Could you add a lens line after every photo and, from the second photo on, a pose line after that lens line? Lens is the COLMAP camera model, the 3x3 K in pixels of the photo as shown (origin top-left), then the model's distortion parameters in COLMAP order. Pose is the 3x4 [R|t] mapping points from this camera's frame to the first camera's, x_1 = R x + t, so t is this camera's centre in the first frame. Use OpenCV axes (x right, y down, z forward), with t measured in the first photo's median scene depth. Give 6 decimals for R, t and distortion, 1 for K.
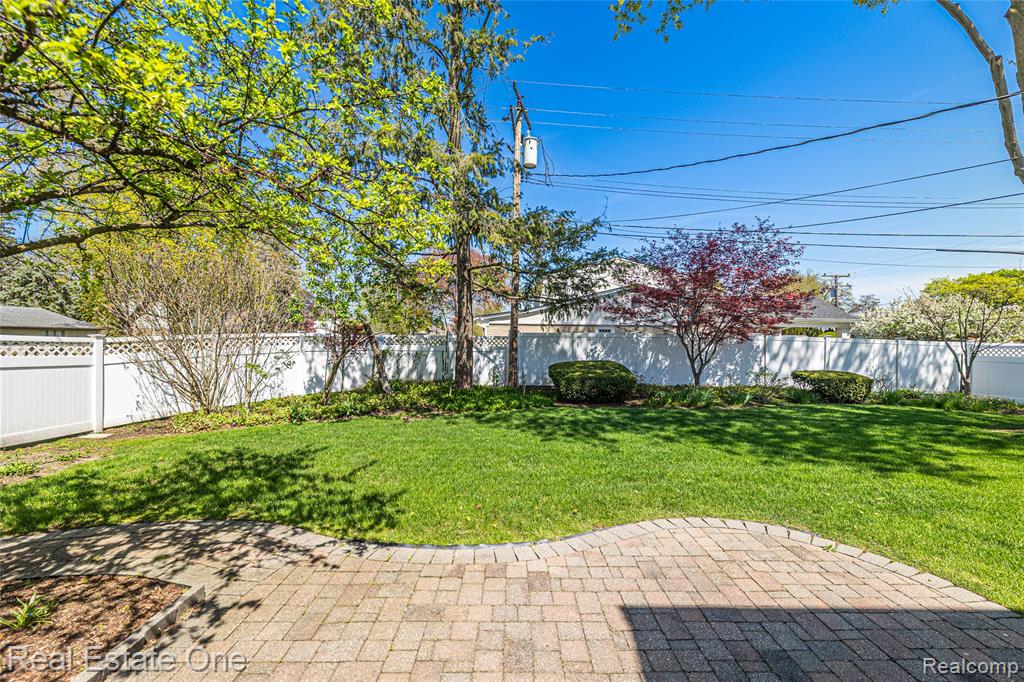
lens RADIAL K [[412.6, 0, 519.6], [0, 412.6, 342.1], [0, 0, 1]] dist [0.007048, -0.002953]
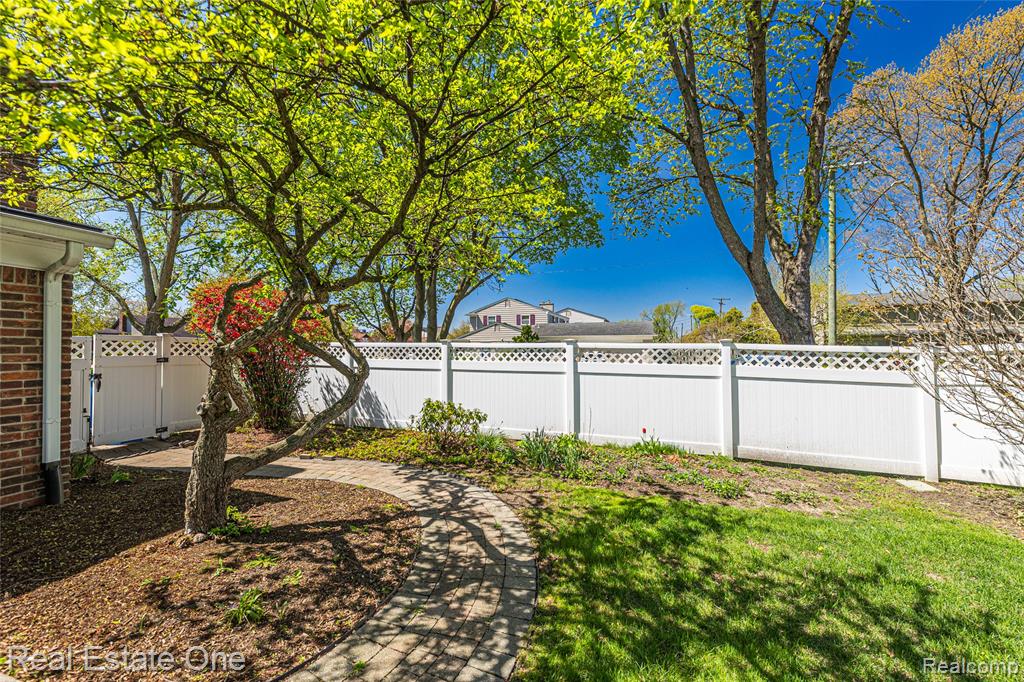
lens RADIAL K [[412.6, 0, 520.1], [0, 412.6, 342.7], [0, 0, 1]] dist [0.007048, -0.002953]
pose [[-0.336477, -0.031779, -0.941155, -0.115322], [-0.003213, 0.999463, -0.032599, 0.008652], [0.941686, -0.007945, -0.336398, 0.529543]]
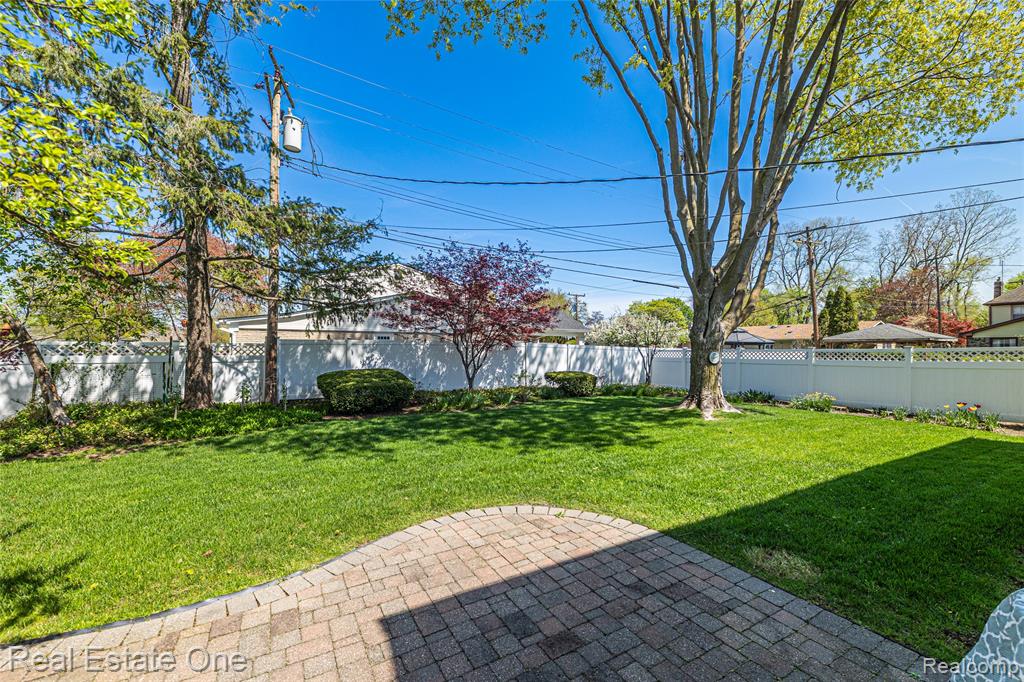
lens RADIAL K [[412.6, 0, 521.8], [0, 412.6, 349.4], [0, 0, 1]] dist [0.007048, -0.002953]
pose [[0.868668, -0.007540, 0.495338, 0.017928], [0.007421, 0.999970, 0.002207, 0.000384], [-0.495340, 0.001759, 0.868698, -0.005784]]
